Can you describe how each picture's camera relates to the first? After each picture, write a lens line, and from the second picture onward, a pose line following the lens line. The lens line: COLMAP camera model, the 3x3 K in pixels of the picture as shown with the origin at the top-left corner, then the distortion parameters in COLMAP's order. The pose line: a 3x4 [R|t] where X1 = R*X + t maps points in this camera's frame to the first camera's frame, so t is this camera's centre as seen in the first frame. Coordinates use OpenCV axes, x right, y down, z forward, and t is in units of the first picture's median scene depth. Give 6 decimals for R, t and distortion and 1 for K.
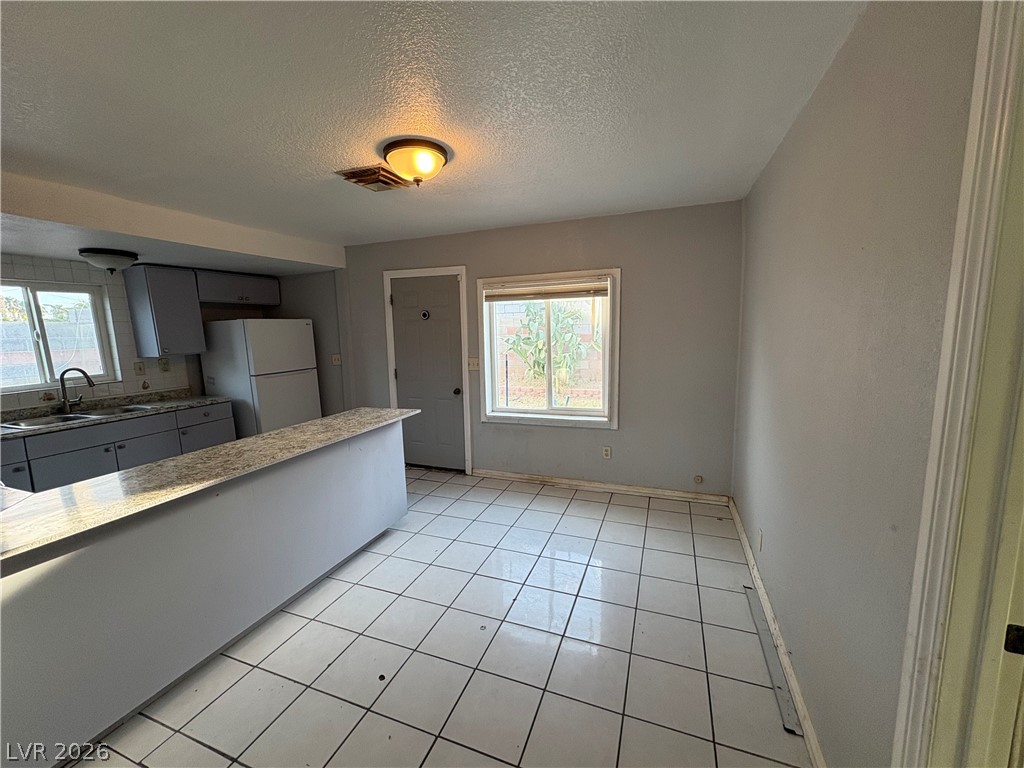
lens RADIAL K [[410.0, 0, 513.2], [0, 410.0, 383.7], [0, 0, 1]] dist [0.002491, 0.000245]
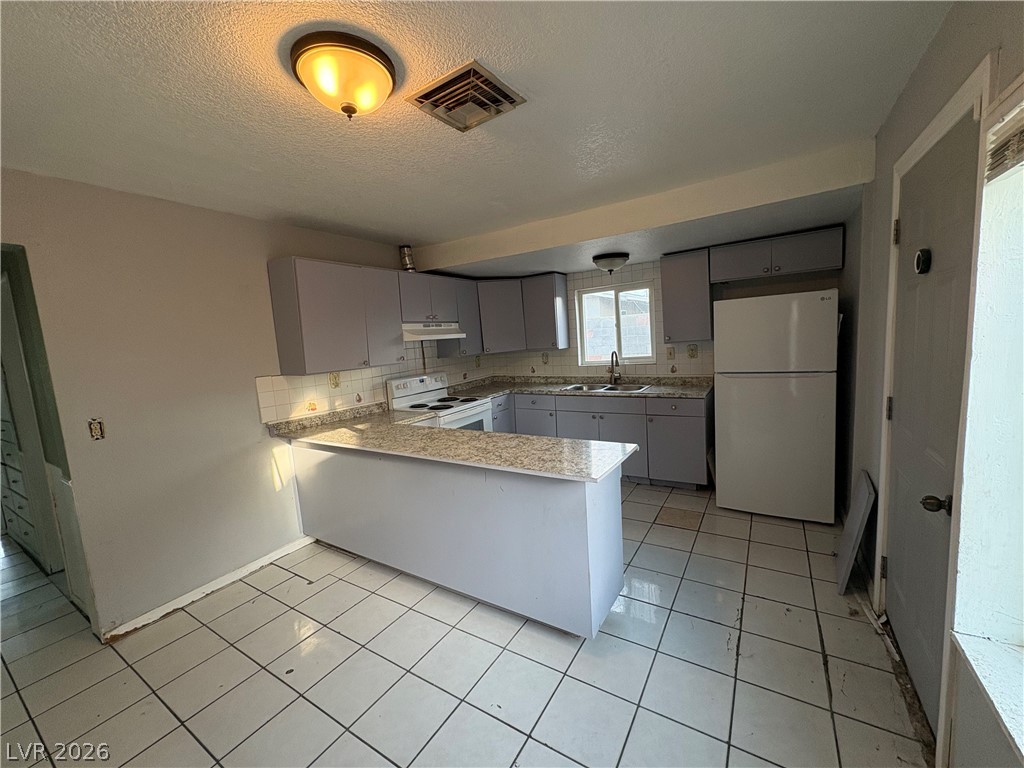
lens RADIAL K [[410.0, 0, 509.9], [0, 410.0, 386.7], [0, 0, 1]] dist [0.002491, 0.000245]
pose [[-0.196784, 0.156868, -0.967816, 0.228515], [-0.062064, 0.983145, 0.171972, -0.109191], [0.978481, 0.093908, -0.183731, 0.791747]]
